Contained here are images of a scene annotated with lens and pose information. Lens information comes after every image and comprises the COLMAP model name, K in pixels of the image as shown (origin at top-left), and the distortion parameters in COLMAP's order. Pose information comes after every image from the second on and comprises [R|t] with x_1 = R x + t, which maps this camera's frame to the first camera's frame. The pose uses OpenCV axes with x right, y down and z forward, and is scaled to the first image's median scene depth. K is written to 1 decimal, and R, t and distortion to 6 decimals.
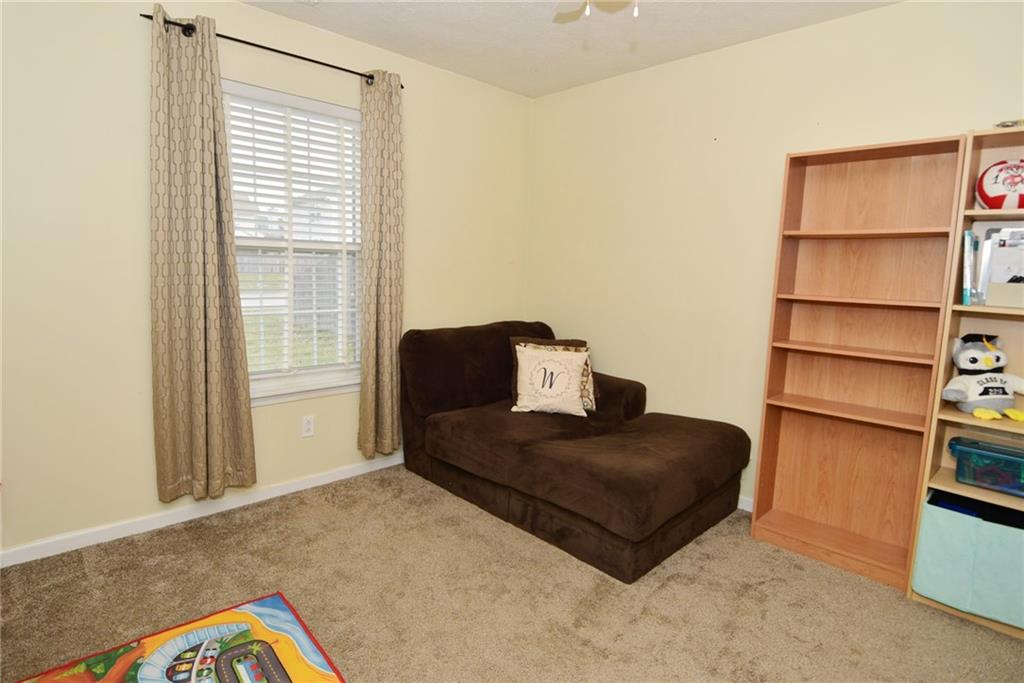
lens RADIAL K [[558.9, 0, 512.0], [0, 558.9, 341.5], [0, 0, 1]] dist [0.001658, -0.000809]
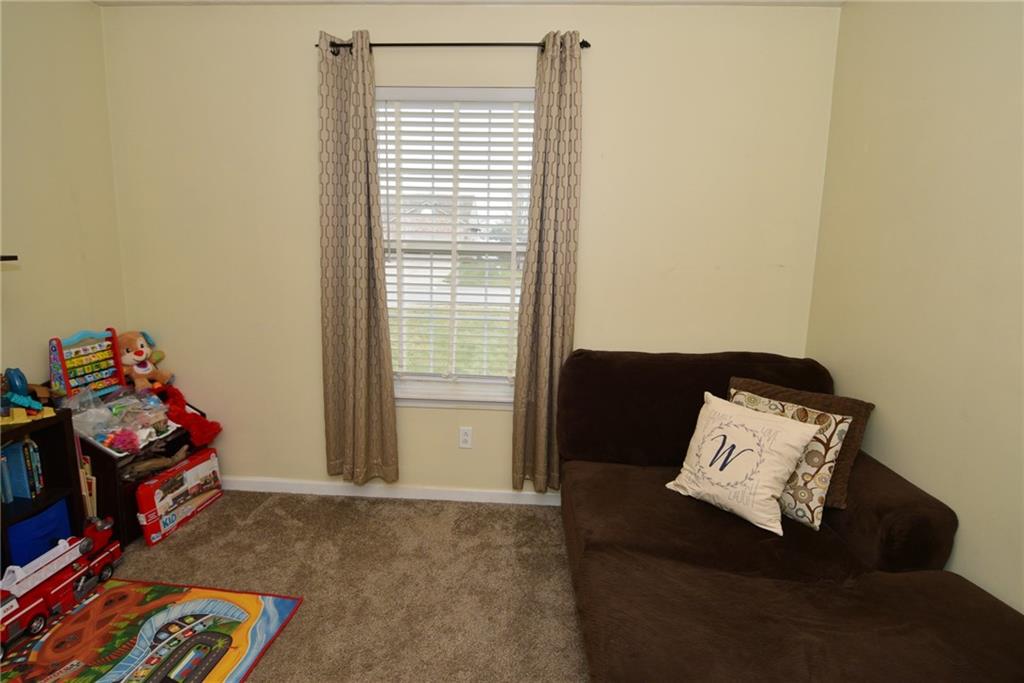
lens RADIAL K [[549.5, 0, 510.4], [0, 549.5, 337.7], [0, 0, 1]] dist [0.021128, -0.029877]
pose [[0.676591, 0.107711, -0.728438, 0.357302], [-0.106234, 0.993173, 0.048184, -0.071415], [0.728655, 0.044784, 0.683415, 0.415720]]
